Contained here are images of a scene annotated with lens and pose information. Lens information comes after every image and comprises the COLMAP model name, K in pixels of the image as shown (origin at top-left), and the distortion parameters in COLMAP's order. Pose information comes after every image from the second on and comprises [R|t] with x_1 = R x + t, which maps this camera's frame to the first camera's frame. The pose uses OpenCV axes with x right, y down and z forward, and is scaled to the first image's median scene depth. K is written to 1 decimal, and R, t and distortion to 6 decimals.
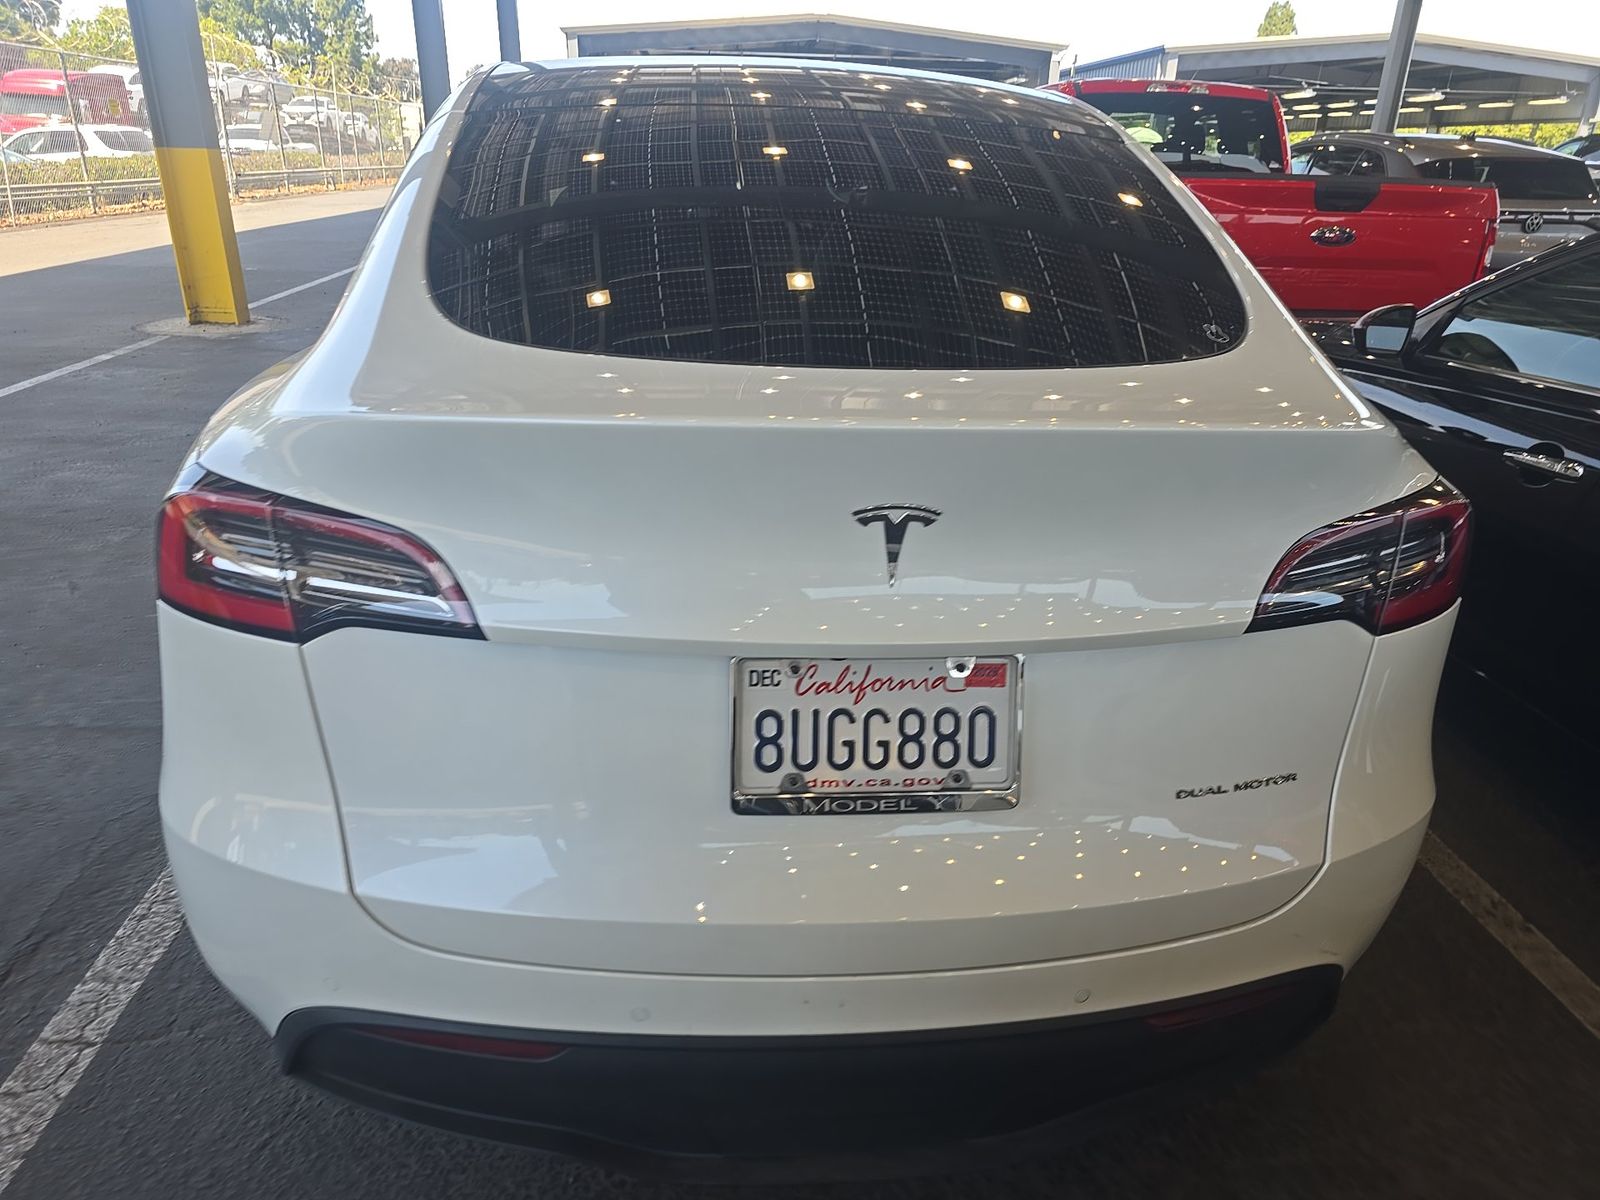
lens RADIAL K [[1132.7, 0, 800.0], [0, 1132.7, 600.0], [0, 0, 1]] dist [0.029699, -0.002272]
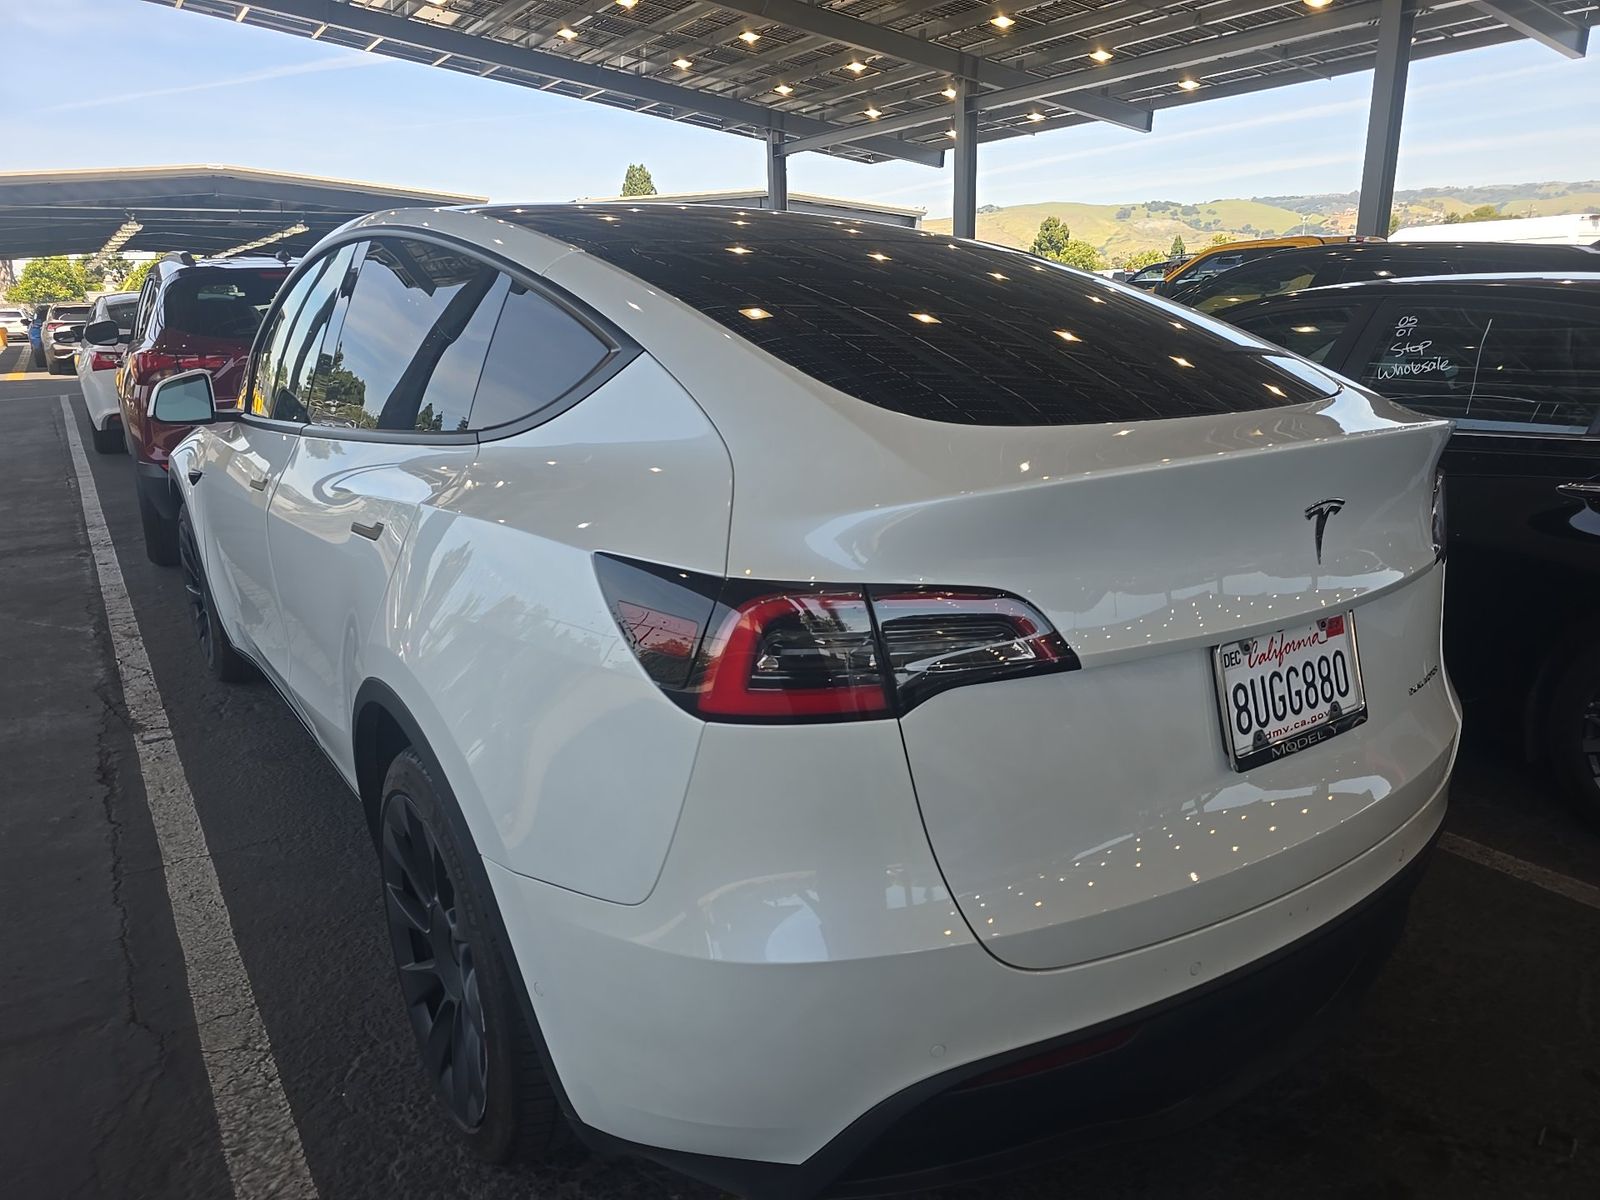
lens RADIAL K [[1132.7, 0, 800.0], [0, 1132.7, 600.0], [0, 0, 1]] dist [0.029699, -0.002272]
pose [[0.865921, -0.177051, 0.467796, -1.005592], [0.230424, 0.971305, -0.058911, -0.029850], [-0.443943, 0.158804, 0.881871, 0.093065]]
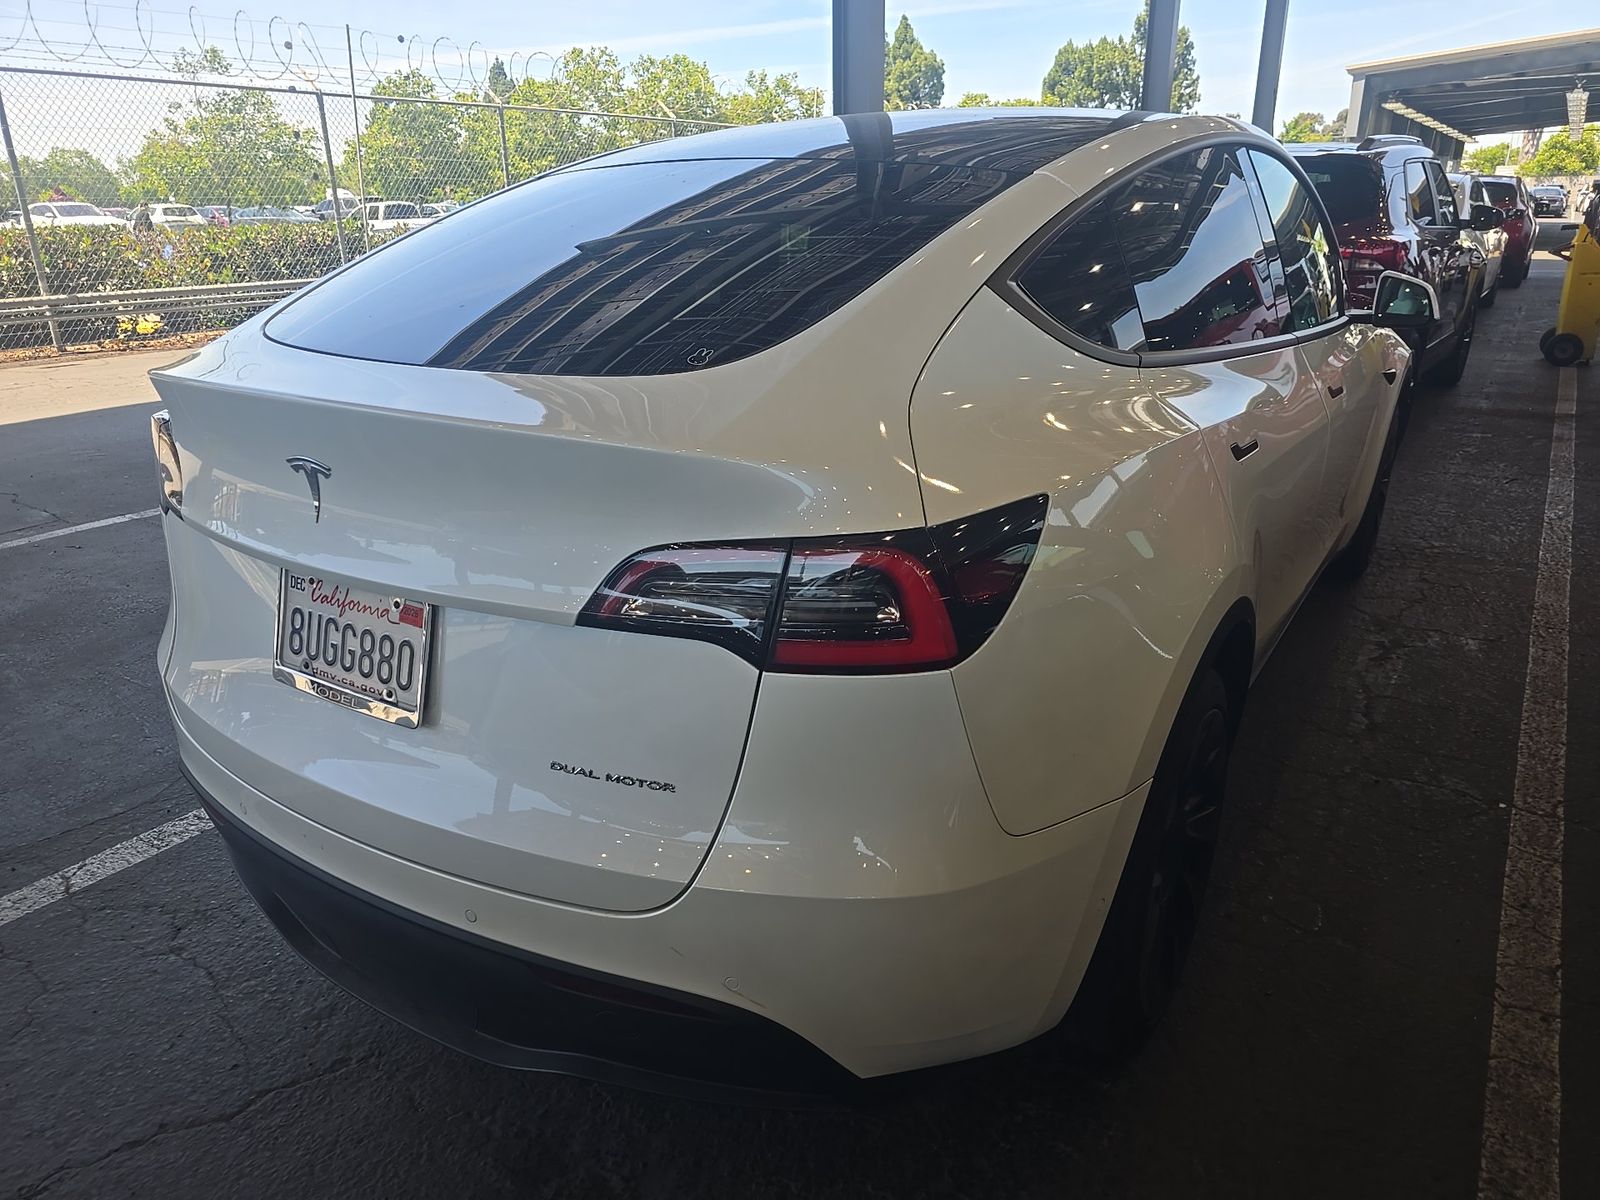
lens RADIAL K [[1075.1, 0, 800.0], [0, 1075.1, 600.0], [0, 0, 1]] dist [0.026670, 0.001428]
pose [[0.793211, 0.179330, -0.581943, 1.165194], [-0.195959, 0.979991, 0.034891, -0.071074], [0.576556, 0.086361, 0.812481, 0.303646]]
